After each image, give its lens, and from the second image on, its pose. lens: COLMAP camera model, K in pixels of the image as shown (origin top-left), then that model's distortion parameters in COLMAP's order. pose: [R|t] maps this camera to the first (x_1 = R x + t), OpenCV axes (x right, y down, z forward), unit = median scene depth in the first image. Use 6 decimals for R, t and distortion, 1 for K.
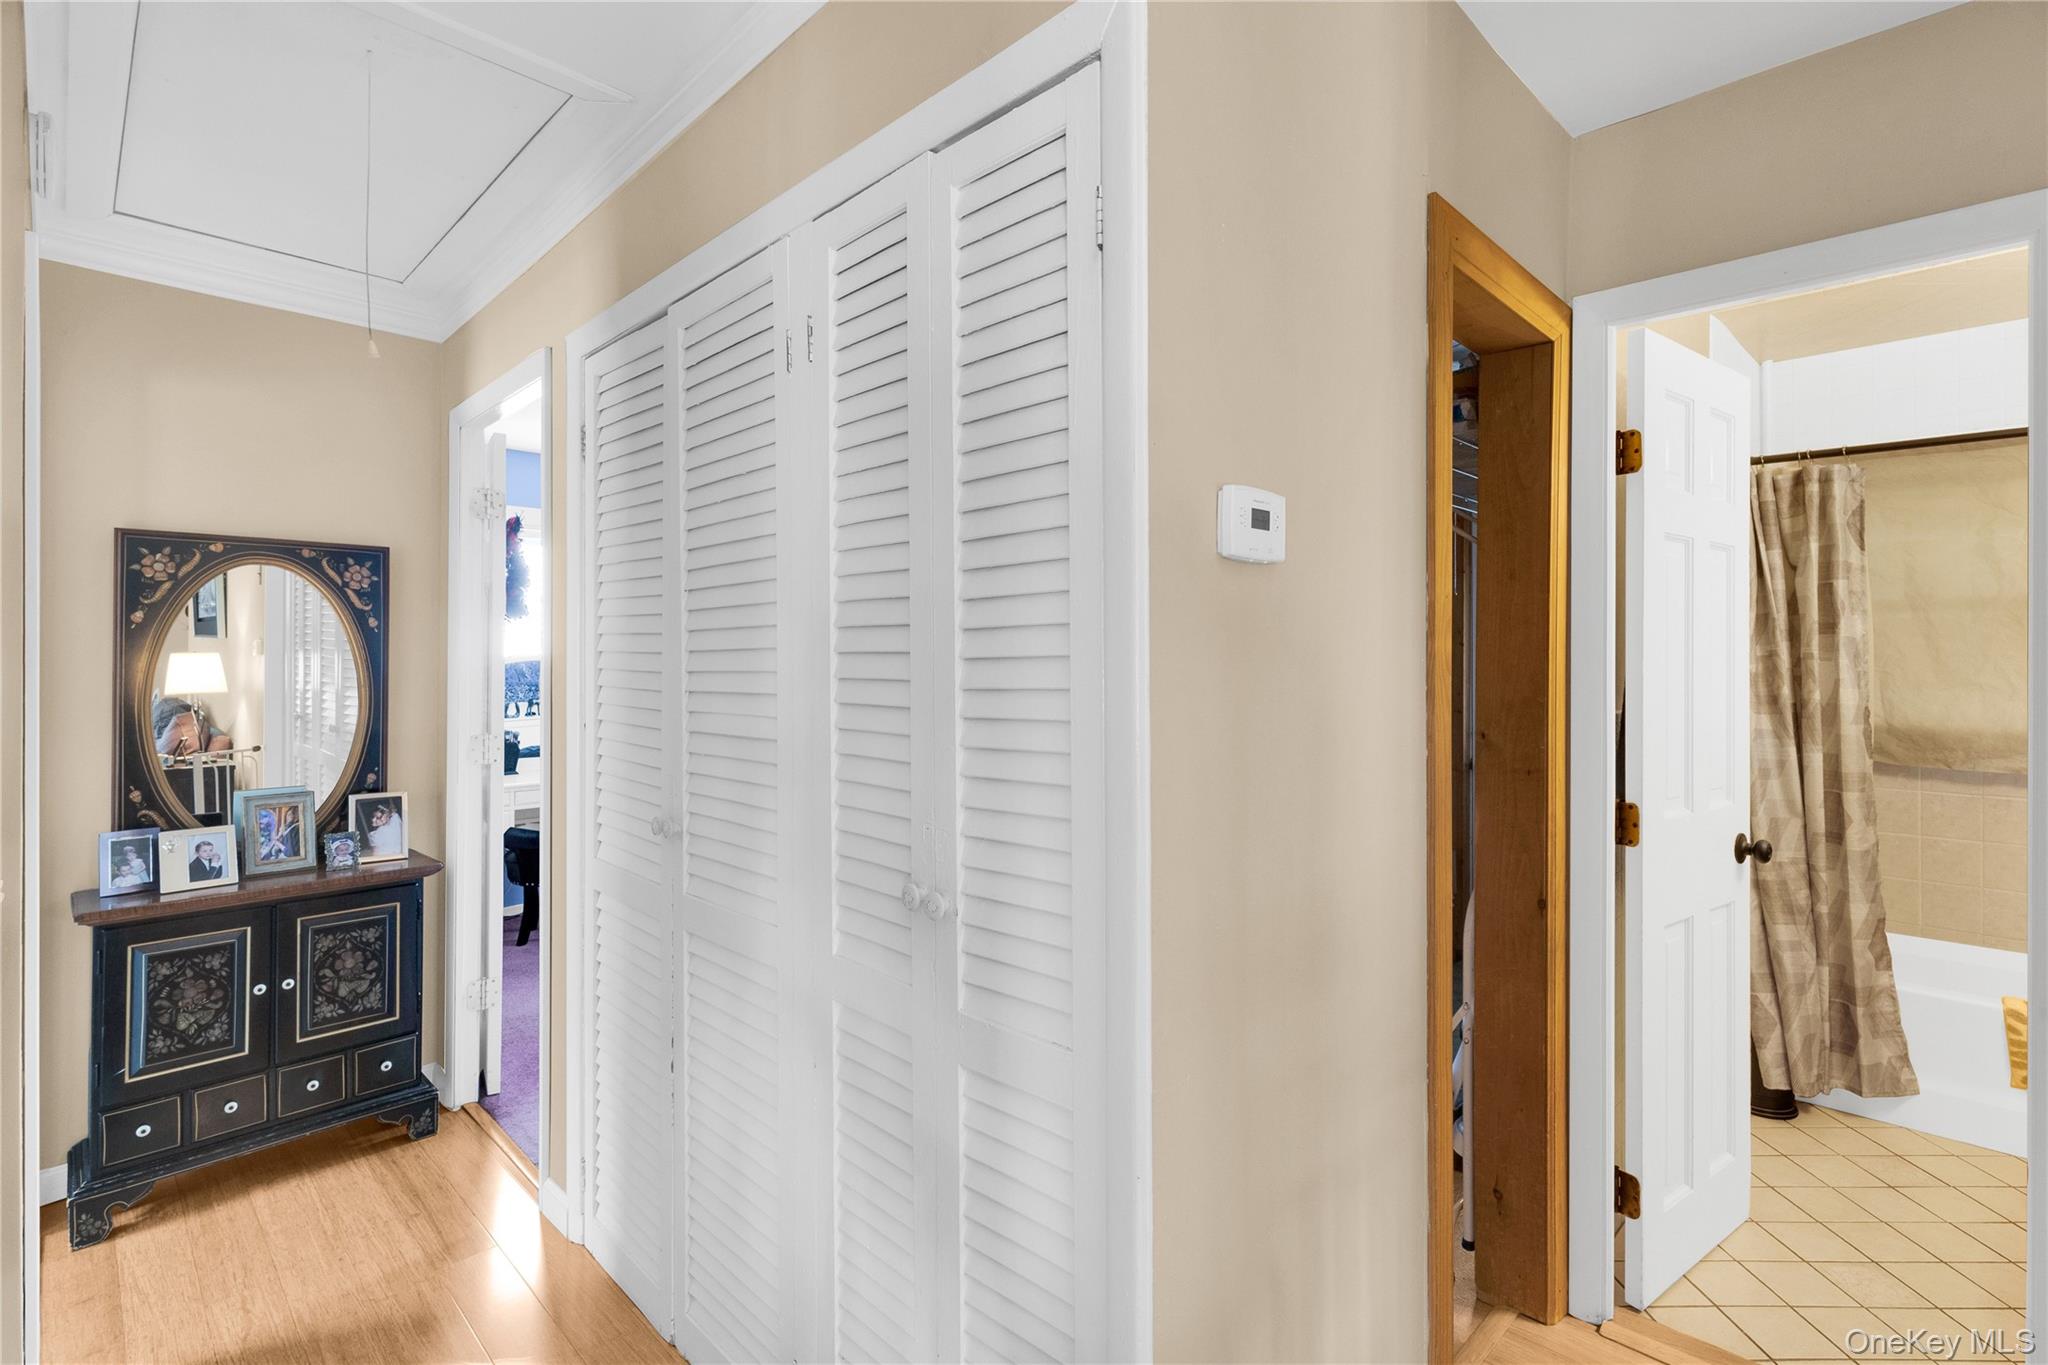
lens RADIAL K [[963.9, 0, 984.6], [0, 963.9, 659.9], [0, 0, 1]] dist [0.002282, -0.000070]
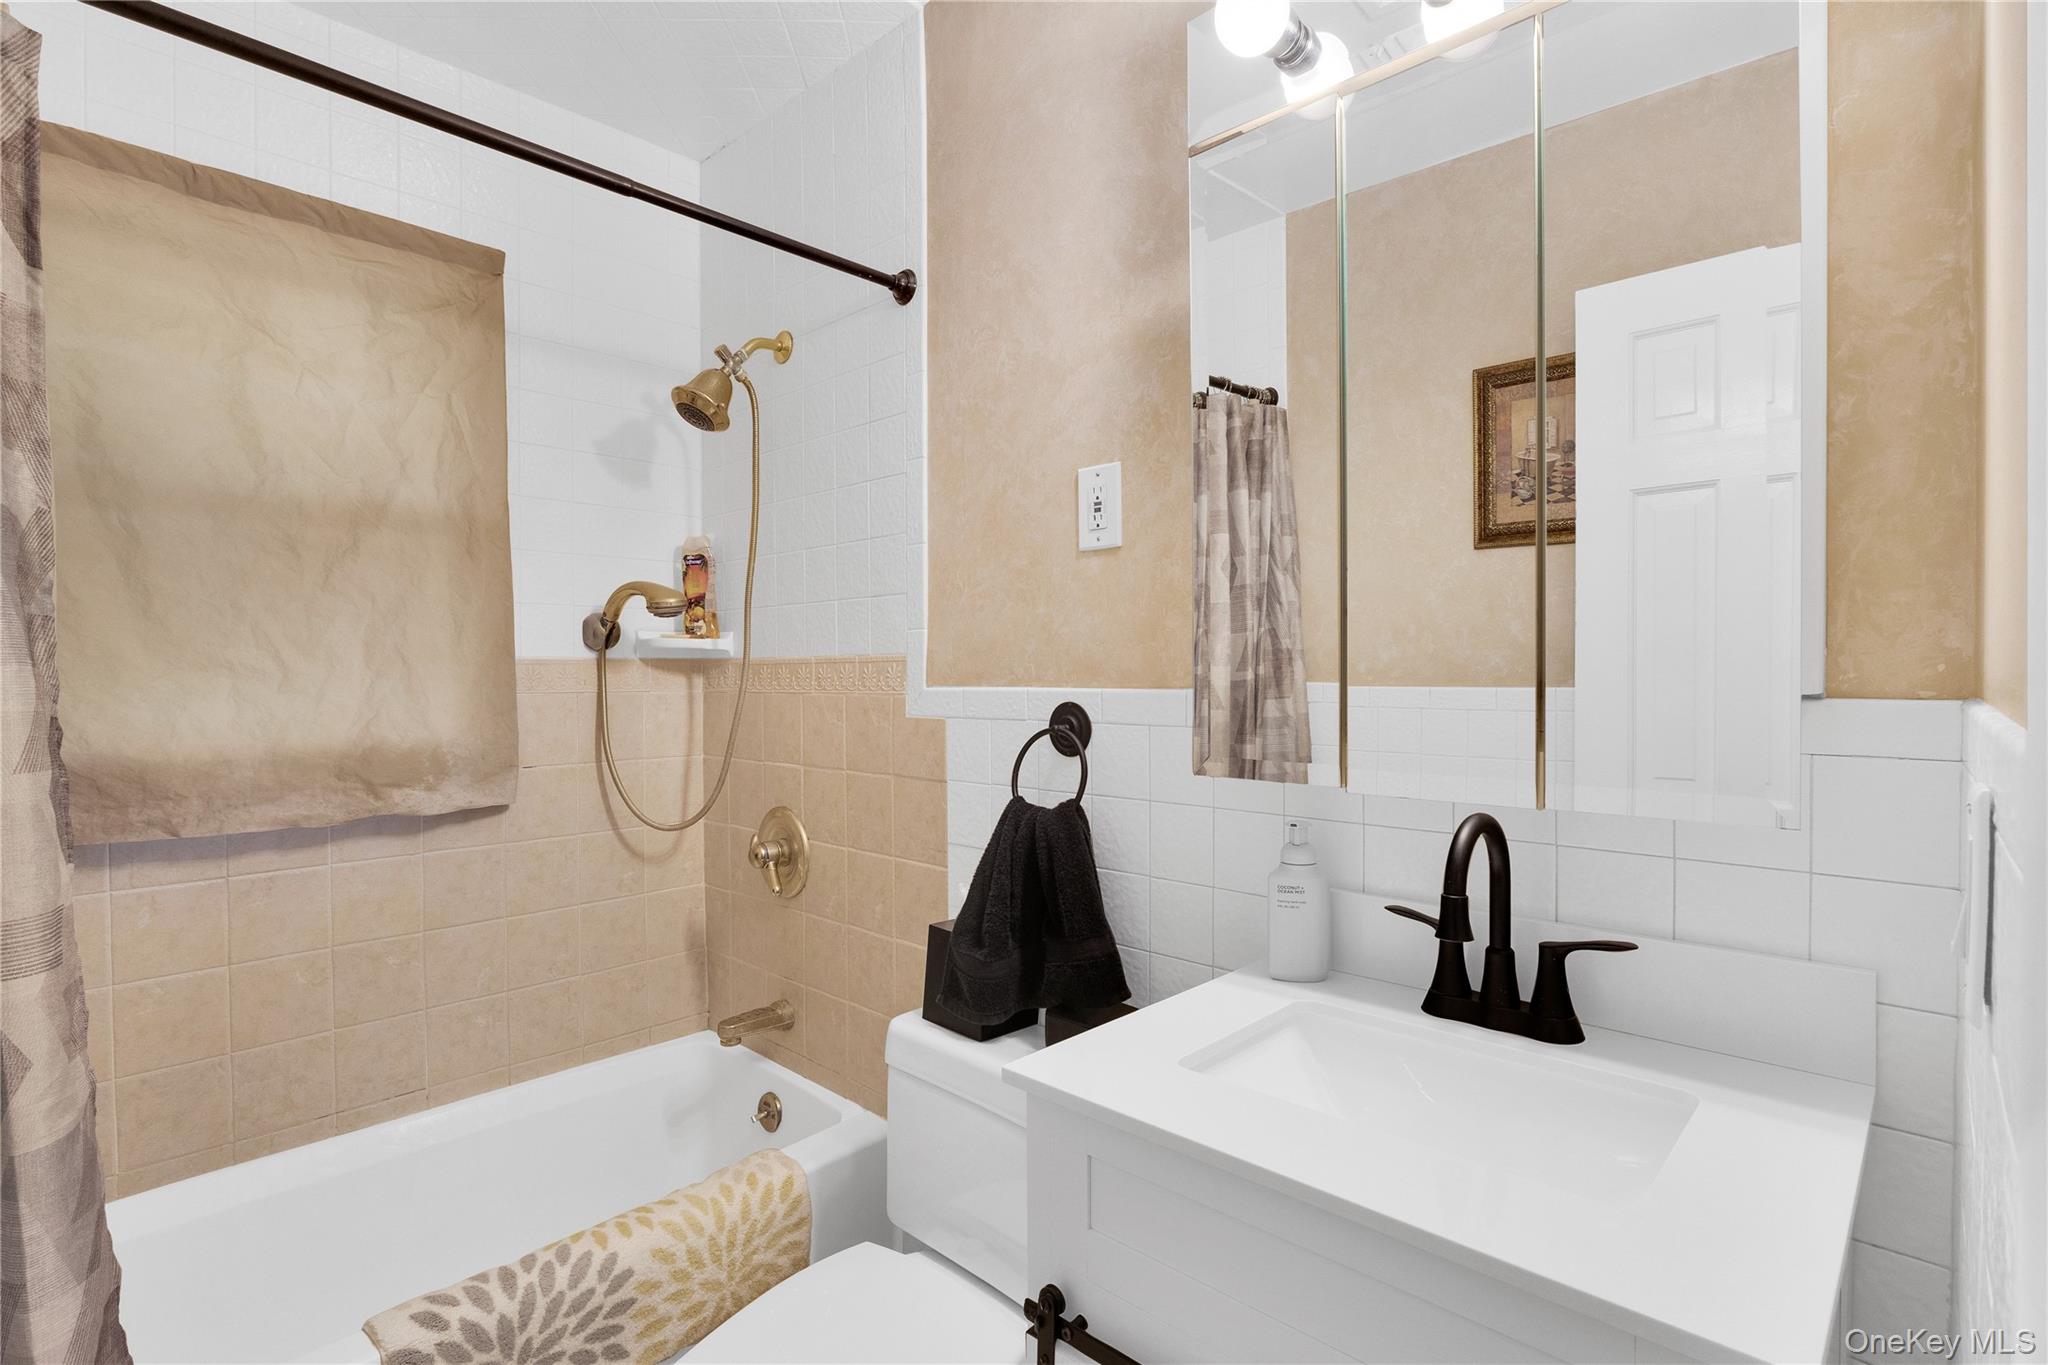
lens RADIAL K [[963.9, 0, 1022.6], [0, 963.9, 680.9], [0, 0, 1]] dist [0.002282, -0.000070]
pose [[-0.059674, -0.012312, 0.998142, 0.495912], [0.007952, 0.999886, 0.012809, 0.031043], [-0.998186, 0.008702, -0.059569, 0.612813]]
